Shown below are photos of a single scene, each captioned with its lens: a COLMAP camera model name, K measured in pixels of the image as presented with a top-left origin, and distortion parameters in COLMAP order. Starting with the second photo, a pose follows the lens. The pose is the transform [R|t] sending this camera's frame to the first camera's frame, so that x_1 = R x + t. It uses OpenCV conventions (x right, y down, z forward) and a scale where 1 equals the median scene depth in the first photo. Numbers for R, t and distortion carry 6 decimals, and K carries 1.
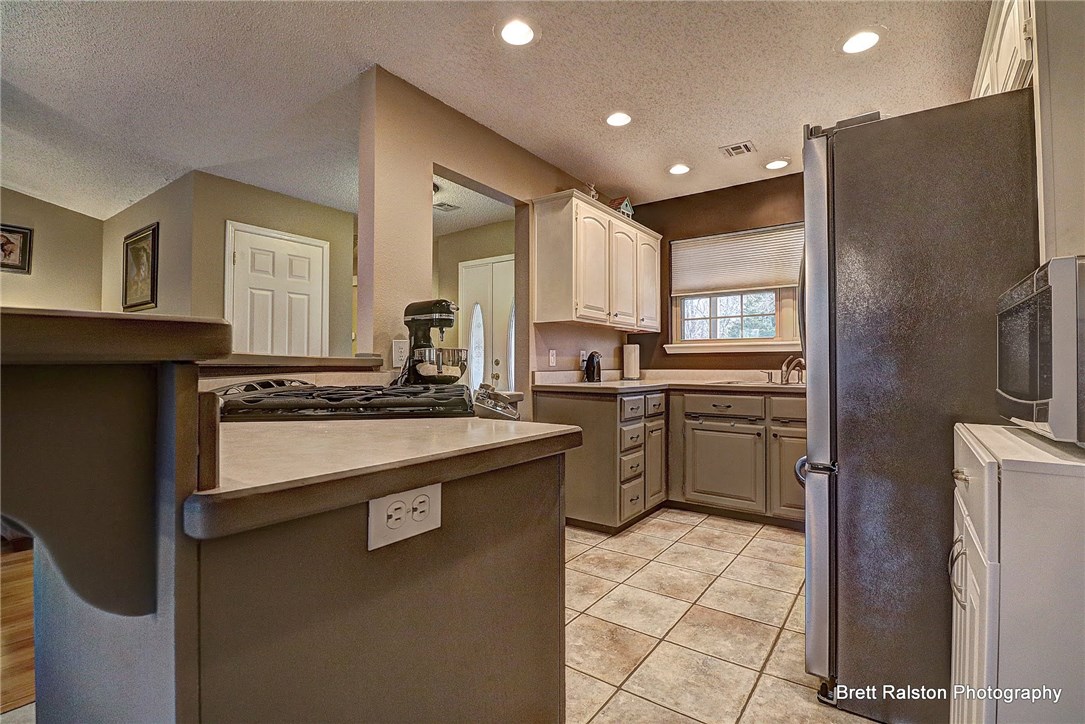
lens RADIAL K [[505.3, 0, 544.5], [0, 505.3, 355.9], [0, 0, 1]] dist [-0.001081, -0.012716]
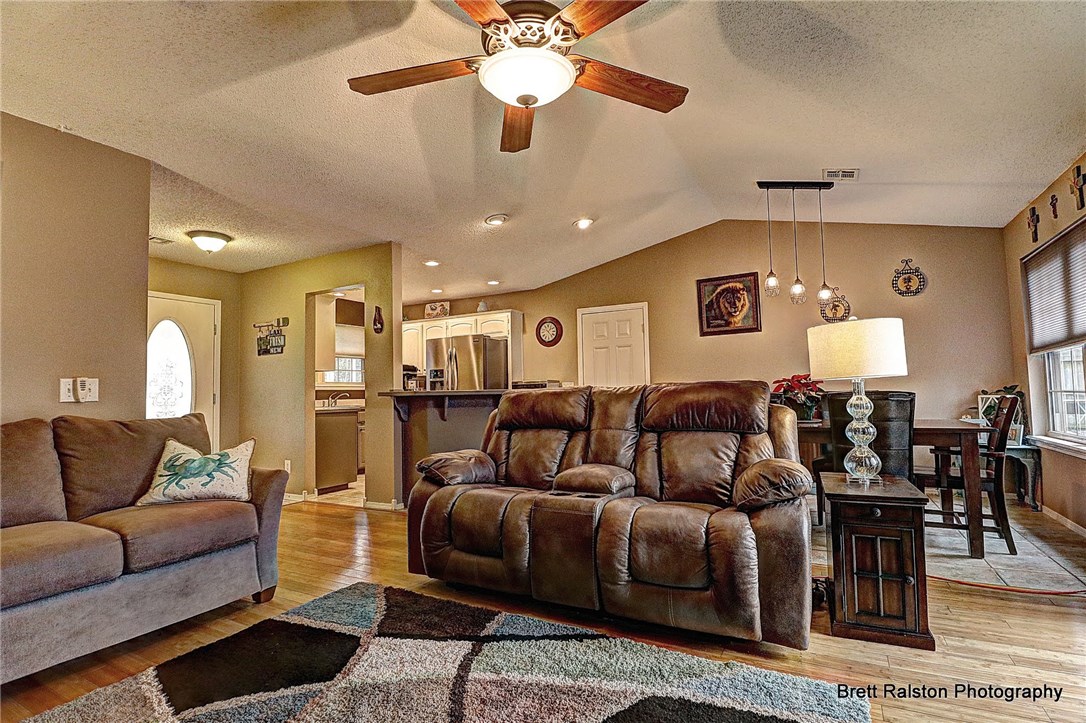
lens RADIAL K [[526.6, 0, 538.1], [0, 526.6, 361.2], [0, 0, 1]] dist [-0.025780, 0.000136]
pose [[-0.125224, 0.063970, 0.990064, -1.562344], [0.002783, 0.997938, -0.064127, 0.010732], [-0.992125, -0.005275, -0.125144, 0.467476]]
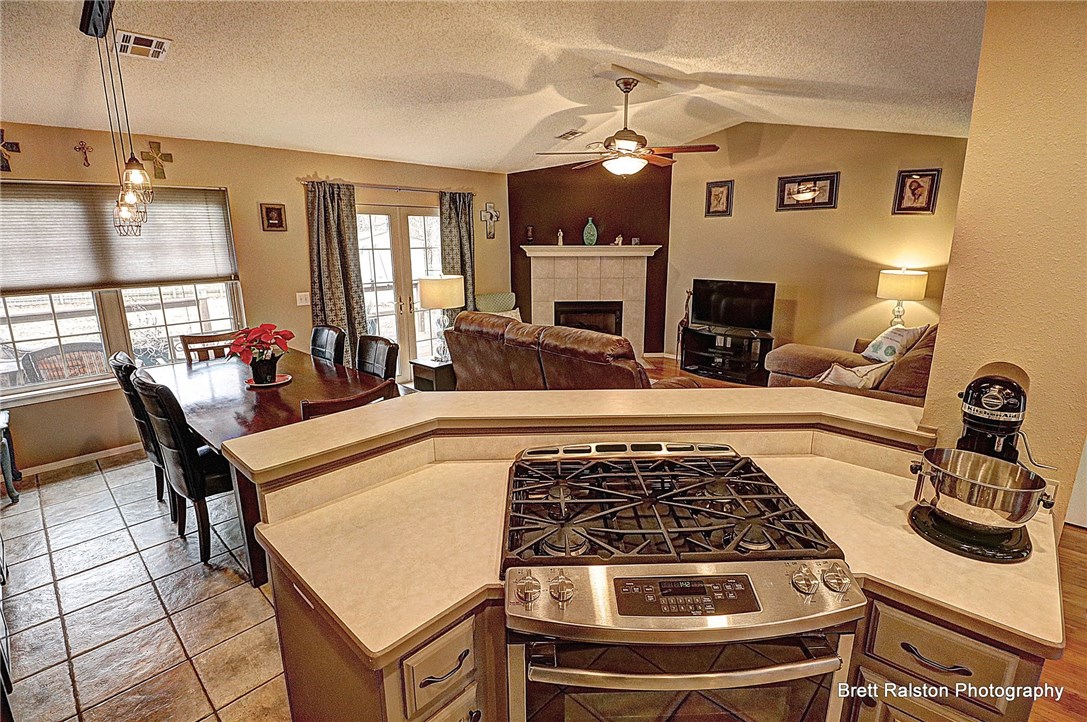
lens RADIAL K [[506.3, 0, 545.5], [0, 506.3, 354.9], [0, 0, 1]] dist [-0.001081, -0.012716]
pose [[-0.127697, 0.227144, -0.965453, 0.219750], [0.026378, 0.973855, 0.225632, -0.164123], [0.991462, 0.003346, -0.130350, 0.383908]]
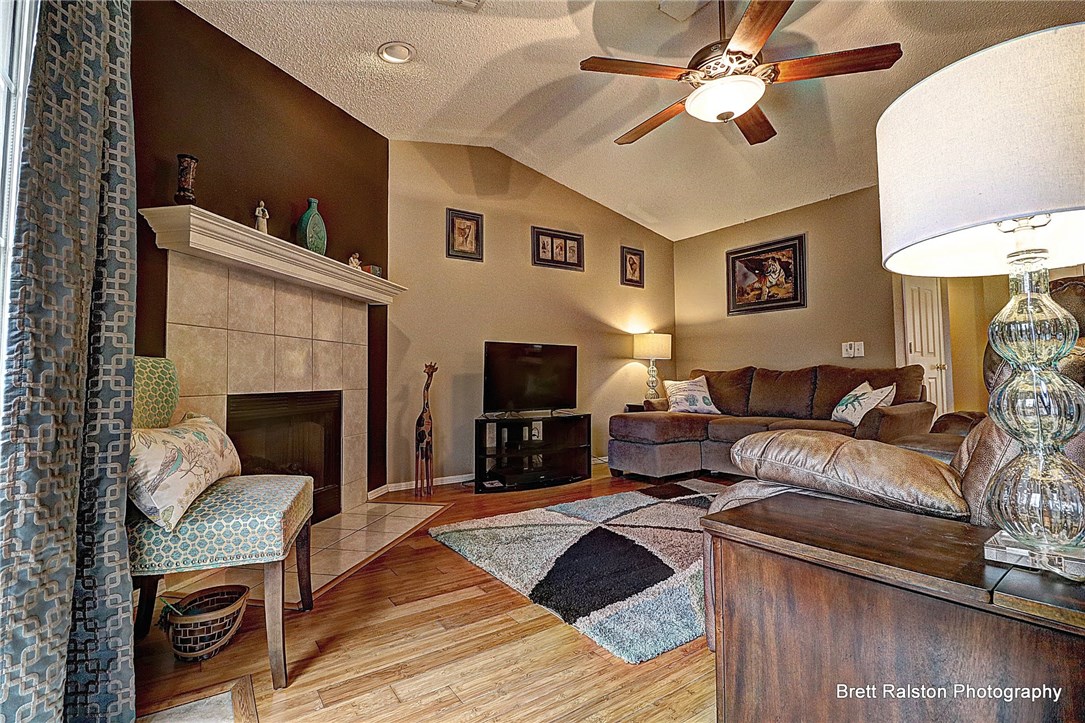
lens RADIAL K [[503.3, 0, 546.2], [0, 503.3, 350.2], [0, 0, 1]] dist [0.002082, -0.016249]
pose [[0.943061, -0.022387, -0.331866, -1.033324], [0.011472, 0.999328, -0.034813, 0.036579], [0.332422, 0.029024, 0.942684, -0.301177]]
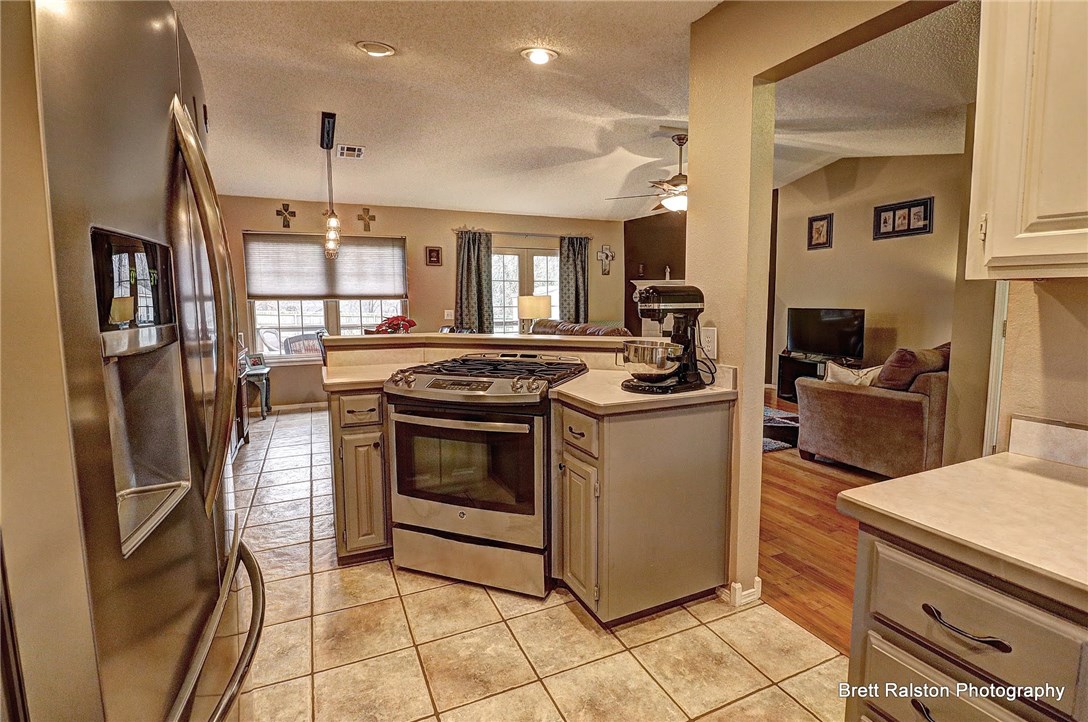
lens RADIAL K [[514.0, 0, 545.3], [0, 514.0, 352.6], [0, 0, 1]] dist [0.000264, -0.014347]
pose [[-0.499467, 0.094392, -0.861175, 0.421501], [0.025205, 0.995209, 0.094465, -0.053808], [0.865966, 0.025476, -0.499454, 0.808827]]
